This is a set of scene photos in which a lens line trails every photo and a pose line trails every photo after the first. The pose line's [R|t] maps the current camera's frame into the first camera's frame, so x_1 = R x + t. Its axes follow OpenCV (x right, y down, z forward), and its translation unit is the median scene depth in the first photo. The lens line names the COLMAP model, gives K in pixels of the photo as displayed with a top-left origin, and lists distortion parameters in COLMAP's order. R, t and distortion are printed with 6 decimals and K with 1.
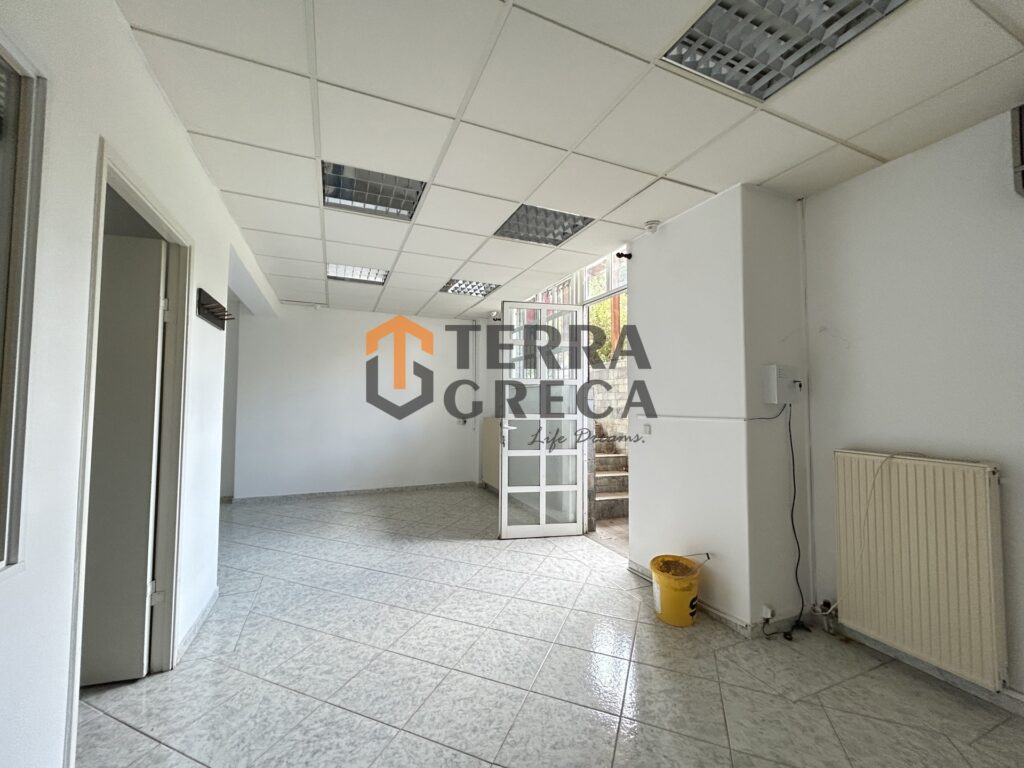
lens RADIAL K [[413.1, 0, 507.9], [0, 413.1, 383.6], [0, 0, 1]] dist [-0.009315, 0.000073]
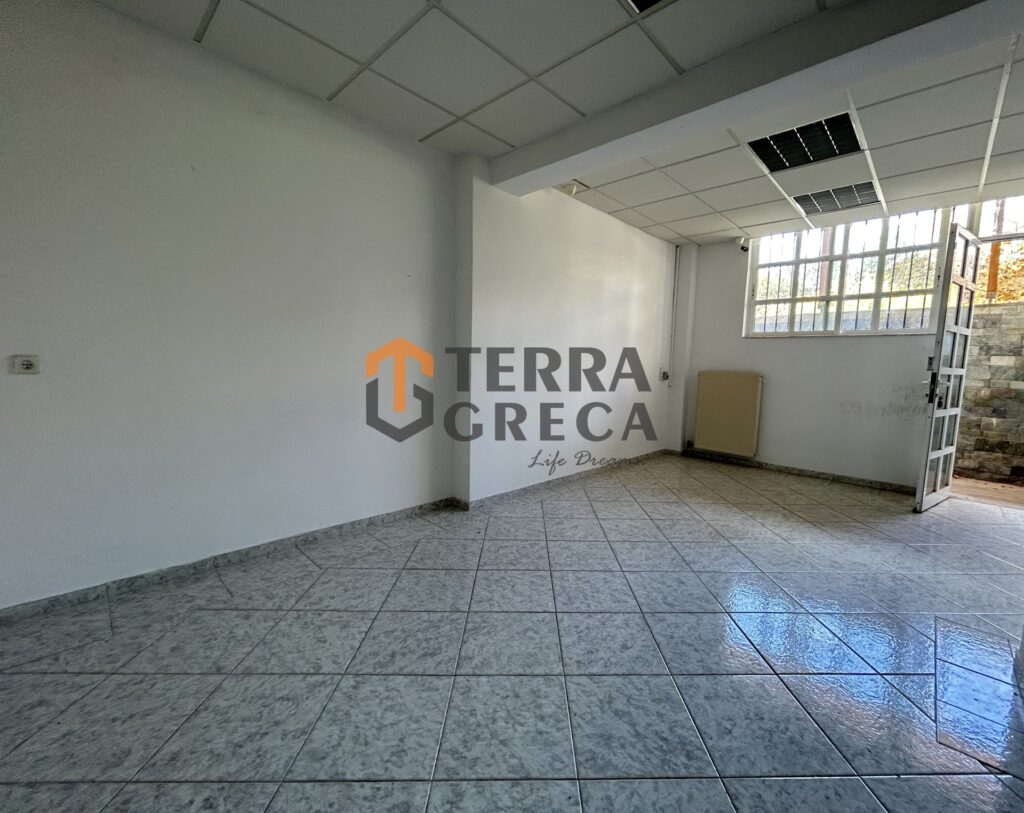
lens RADIAL K [[417.7, 0, 519.9], [0, 417.7, 409.4], [0, 0, 1]] dist [-0.009980, -0.000011]
pose [[0.931682, -0.029879, 0.362043, -1.252167], [-0.028290, 0.987618, 0.154307, 0.056457], [-0.362171, -0.154007, 0.919301, 0.601822]]
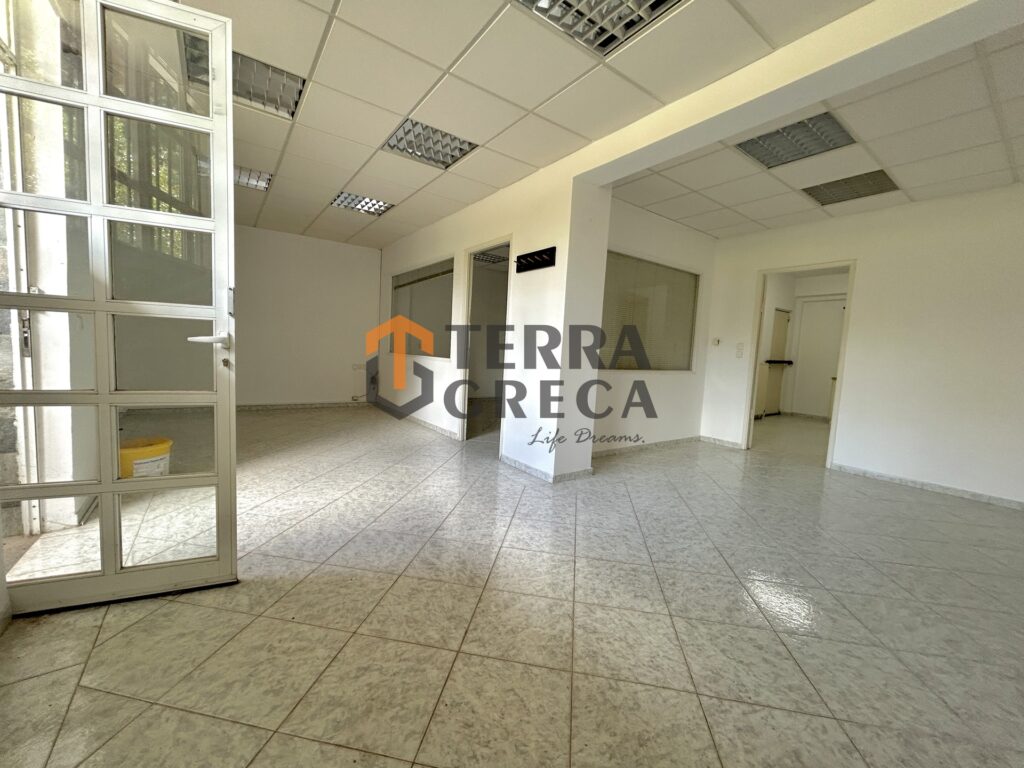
lens RADIAL K [[413.1, 0, 510.2], [0, 413.1, 381.3], [0, 0, 1]] dist [-0.009315, 0.000073]
pose [[-0.974616, -0.041239, -0.220050, -0.235057], [-0.051976, 0.997712, 0.043226, 0.133395], [0.217764, 0.053566, -0.974530, 1.691197]]
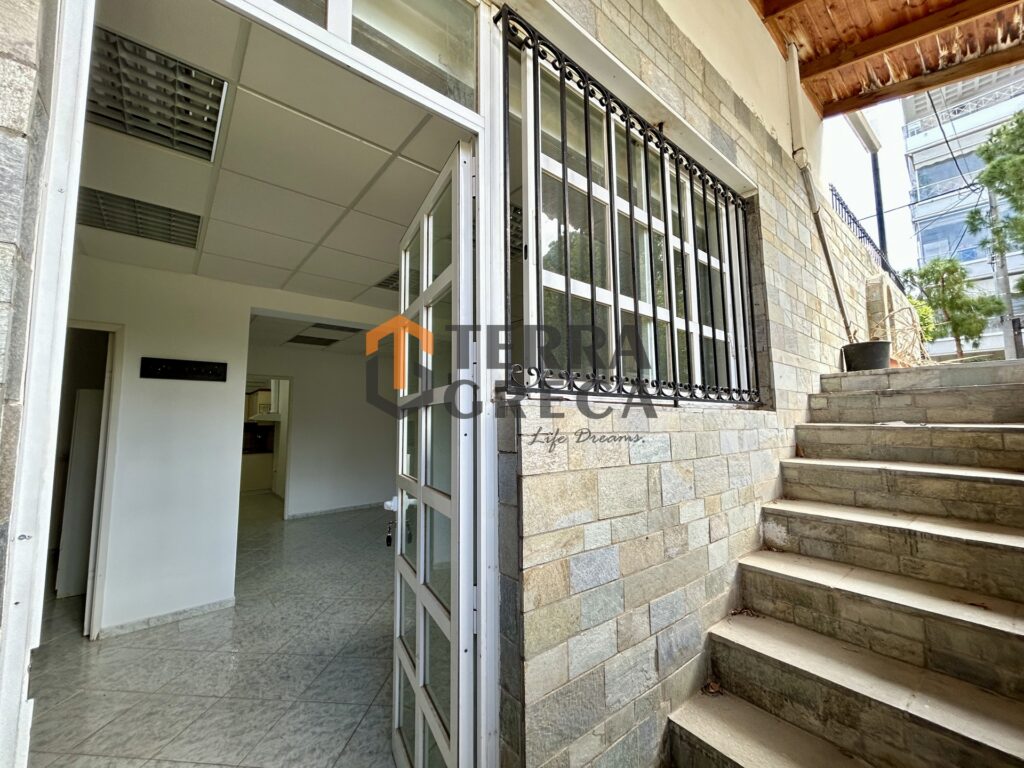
lens RADIAL K [[413.1, 0, 513.2], [0, 413.1, 383.3], [0, 0, 1]] dist [-0.009315, 0.000073]
pose [[0.290720, -0.097811, -0.951795, 0.545360], [0.059885, 0.994671, -0.083926, 0.027283], [0.954932, -0.032600, 0.295029, 1.128182]]
